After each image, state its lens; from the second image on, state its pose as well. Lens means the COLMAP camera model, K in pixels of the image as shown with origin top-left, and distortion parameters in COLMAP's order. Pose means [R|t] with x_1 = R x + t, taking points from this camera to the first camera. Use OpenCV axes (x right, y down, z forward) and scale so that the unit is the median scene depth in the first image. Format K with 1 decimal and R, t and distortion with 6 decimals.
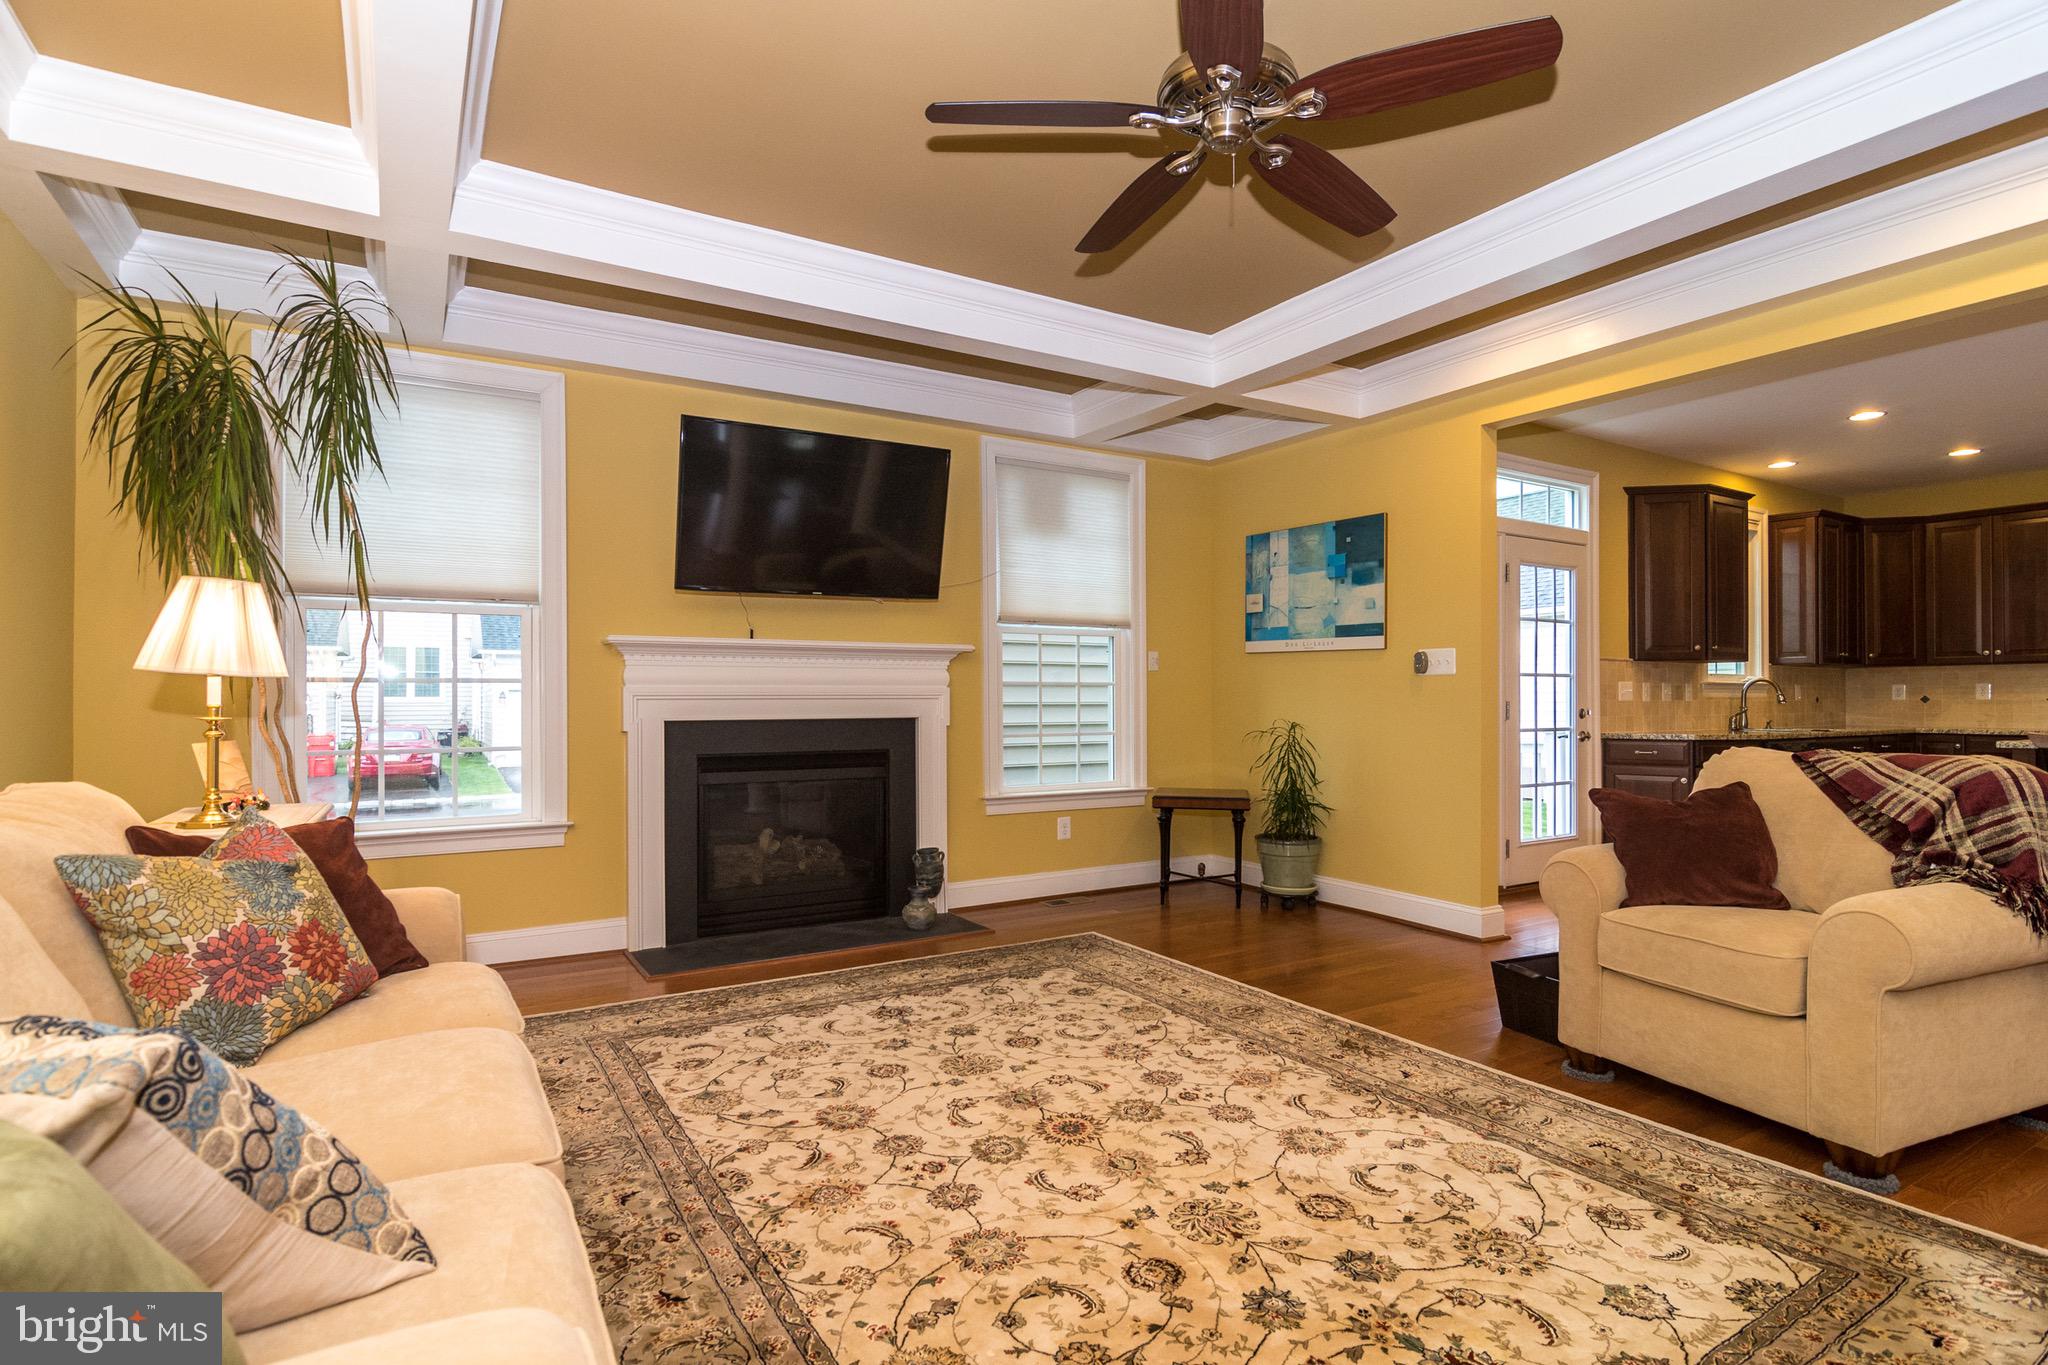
lens RADIAL K [[1015.2, 0, 1030.9], [0, 1015.2, 690.7], [0, 0, 1]] dist [-0.003356, -0.006478]
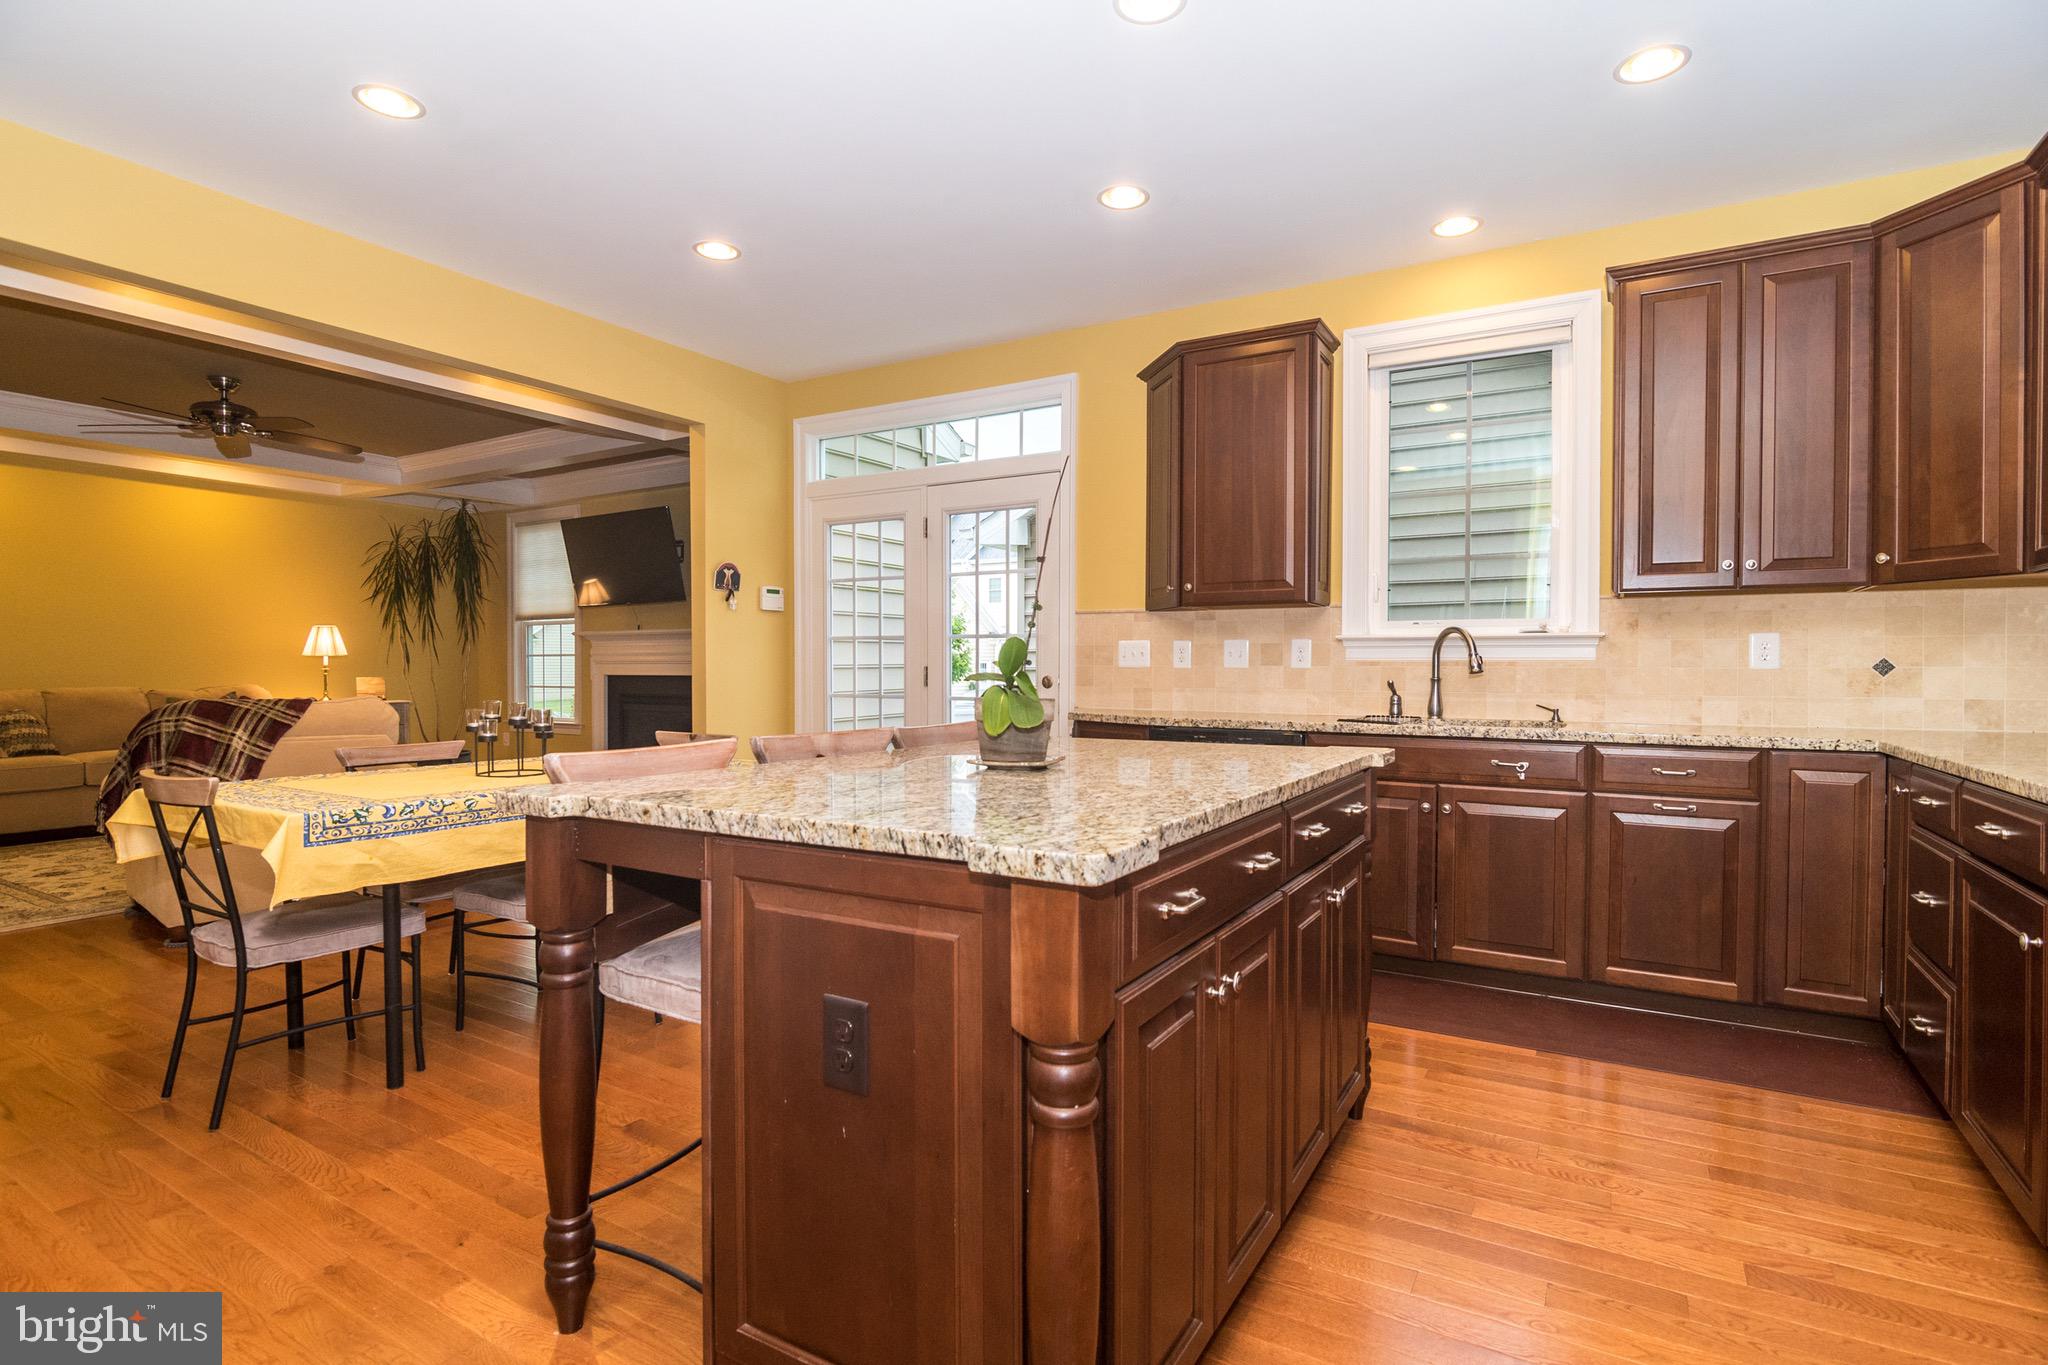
lens RADIAL K [[1002.3, 0, 1038.3], [0, 1002.3, 687.2], [0, 0, 1]] dist [-0.011801, -0.001041]
pose [[0.469715, 0.022441, -0.882533, 2.971640], [0.008251, 0.999522, 0.029808, 0.006325], [0.882780, -0.021283, 0.469305, 1.457184]]
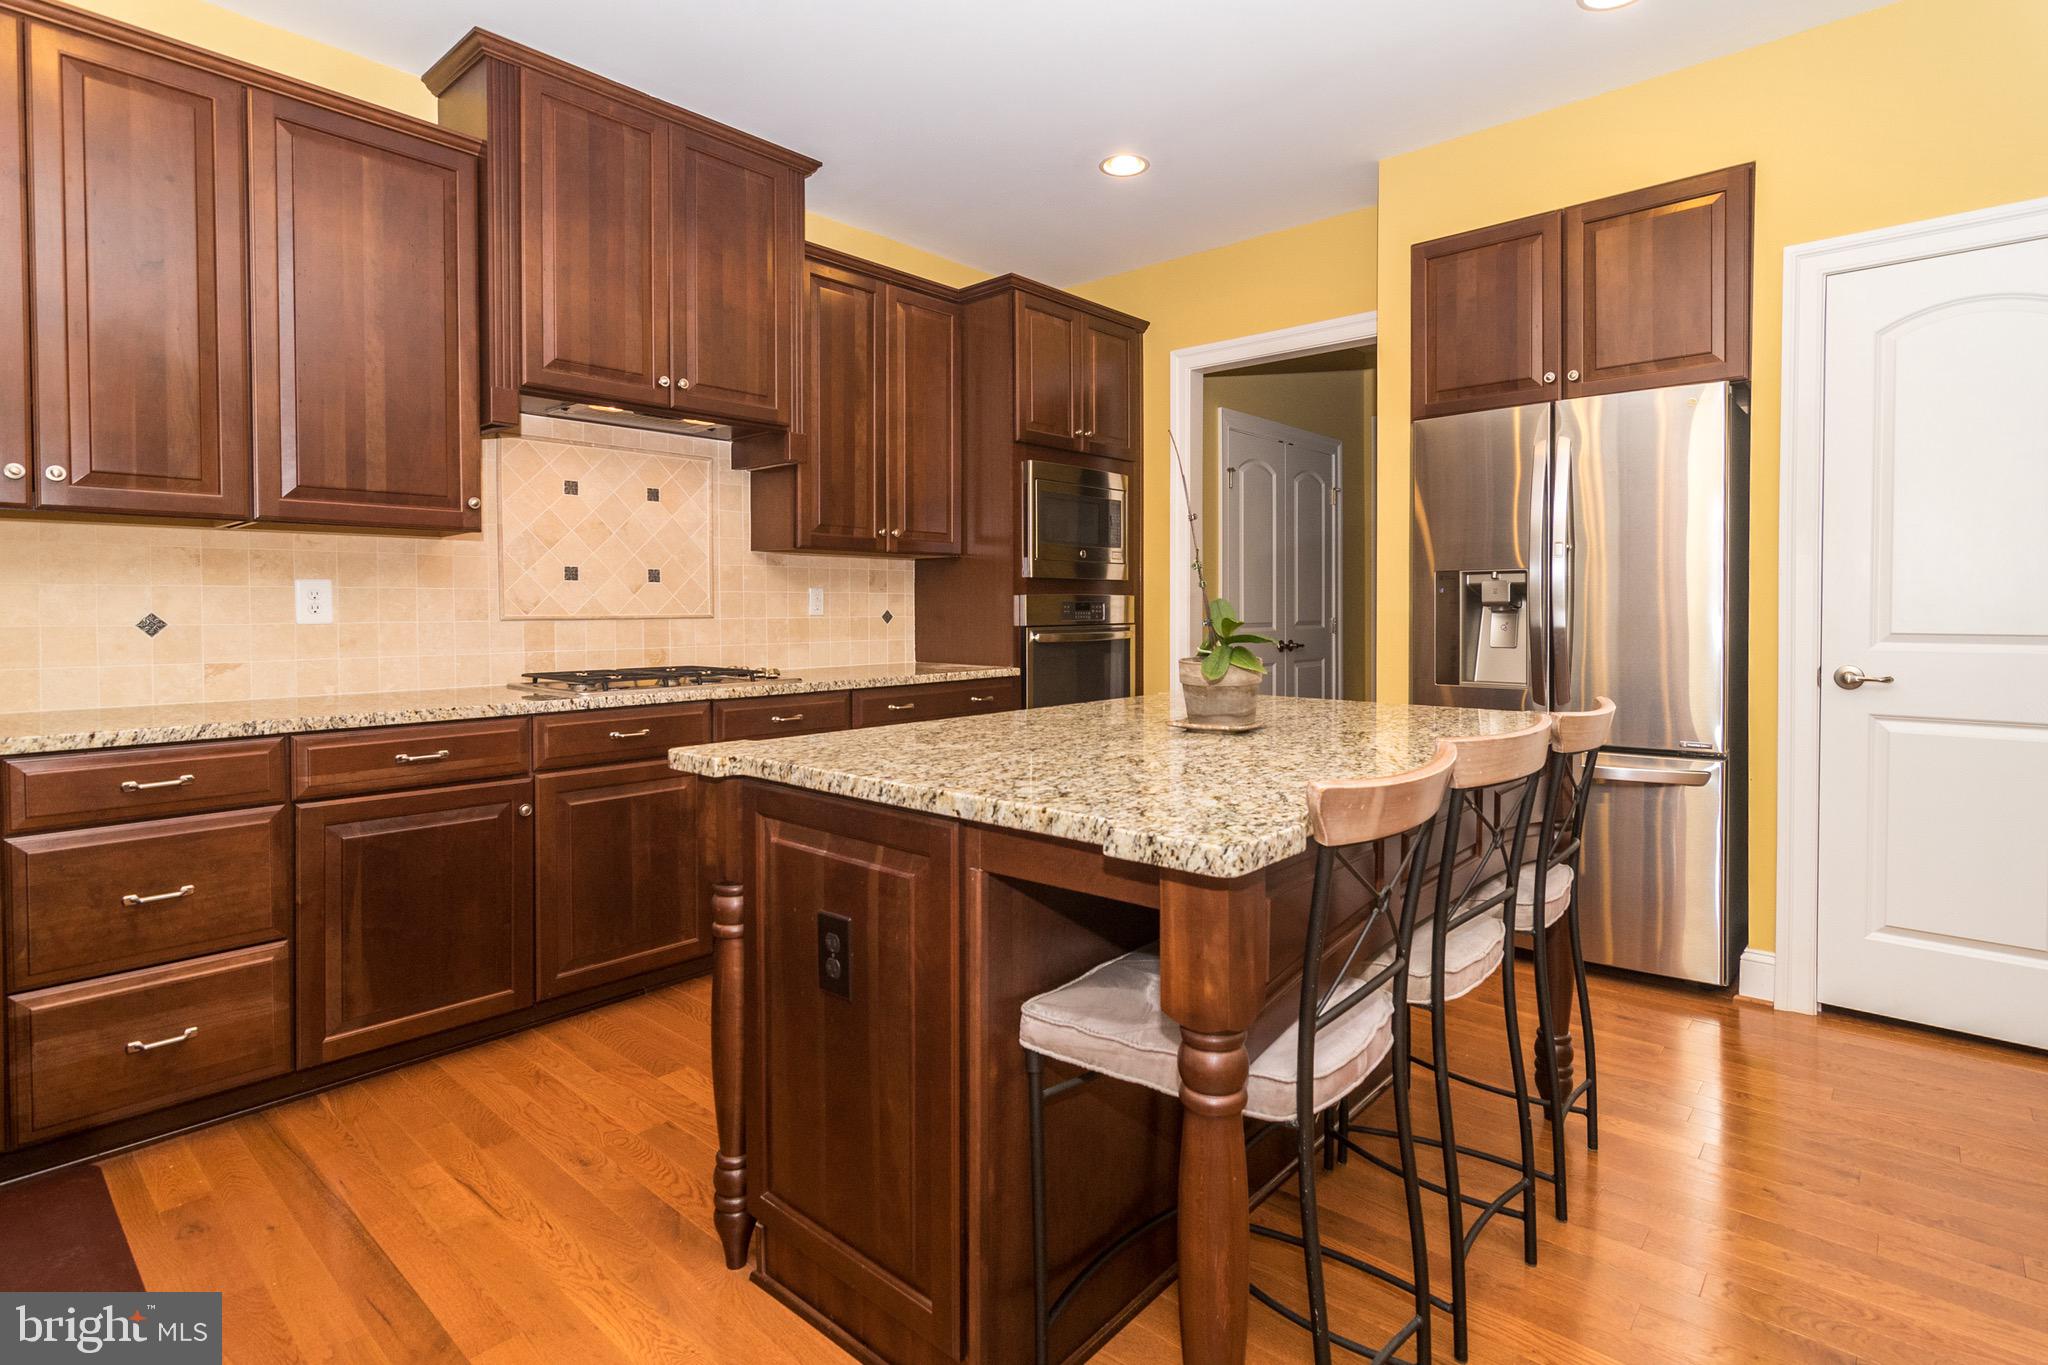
lens RADIAL K [[1007.9, 0, 1030.7], [0, 1007.9, 623.1], [0, 0, 1]] dist [-0.008030, 0.004583]
pose [[-0.291262, -0.011098, 0.956579, 1.567319], [-0.005921, 0.999934, 0.009798, 0.007853], [-0.956625, -0.002810, -0.291309, 2.180858]]
